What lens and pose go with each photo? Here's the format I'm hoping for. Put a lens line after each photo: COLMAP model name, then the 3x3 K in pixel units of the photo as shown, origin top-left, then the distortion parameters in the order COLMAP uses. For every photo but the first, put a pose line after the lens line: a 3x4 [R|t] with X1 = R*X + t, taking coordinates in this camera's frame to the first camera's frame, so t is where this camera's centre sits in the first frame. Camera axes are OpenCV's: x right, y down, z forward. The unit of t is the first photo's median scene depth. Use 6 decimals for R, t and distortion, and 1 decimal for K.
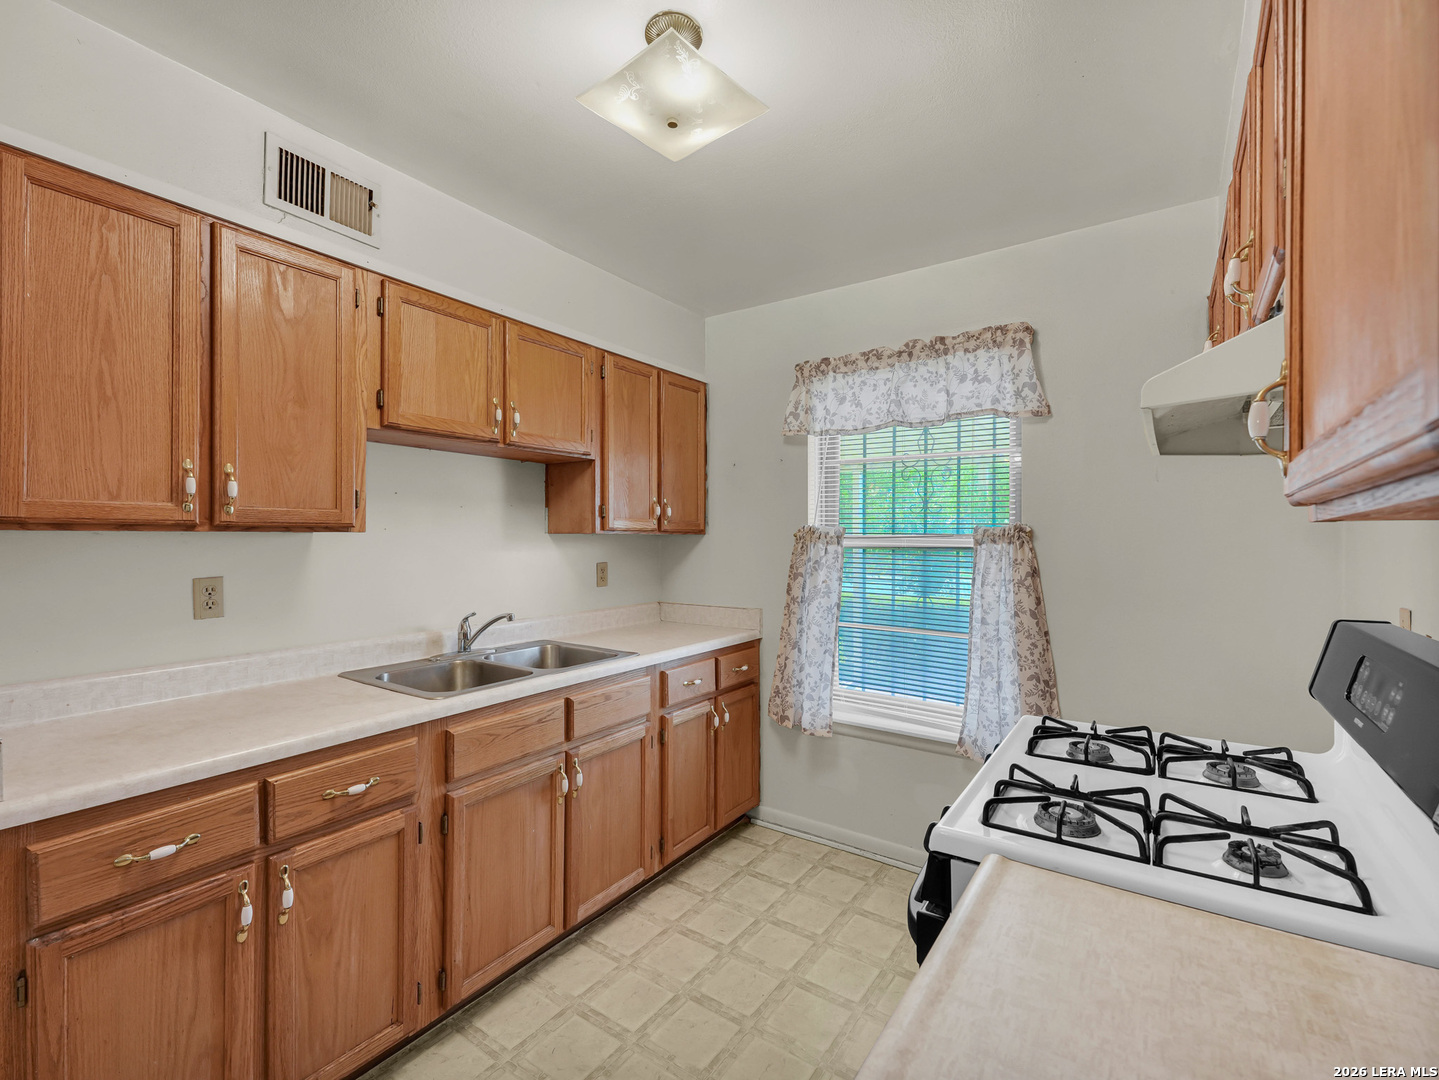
lens RADIAL K [[657.7, 0, 715.7], [0, 657.7, 531.3], [0, 0, 1]] dist [0.029032, -0.008515]
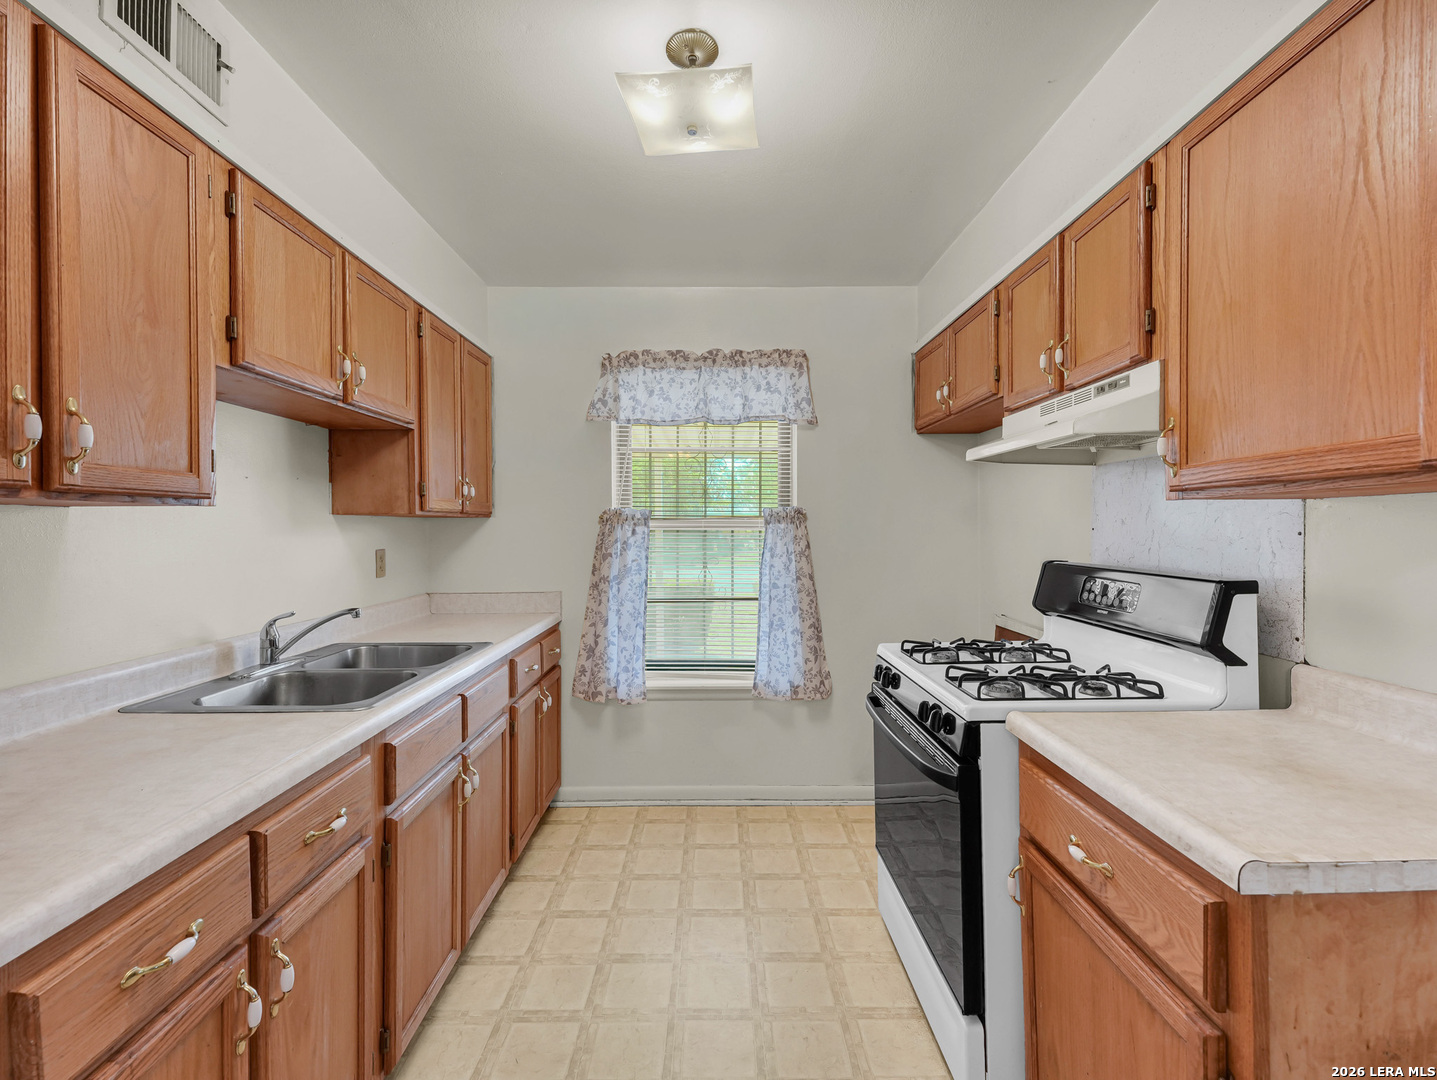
lens RADIAL K [[656.8, 0, 725.3], [0, 656.8, 525.6], [0, 0, 1]] dist [0.029032, -0.008515]
pose [[0.813924, -0.004765, 0.580952, -0.382487], [0.001388, 0.999979, 0.006258, 0.014874], [-0.580970, -0.004287, 0.813914, 0.049345]]
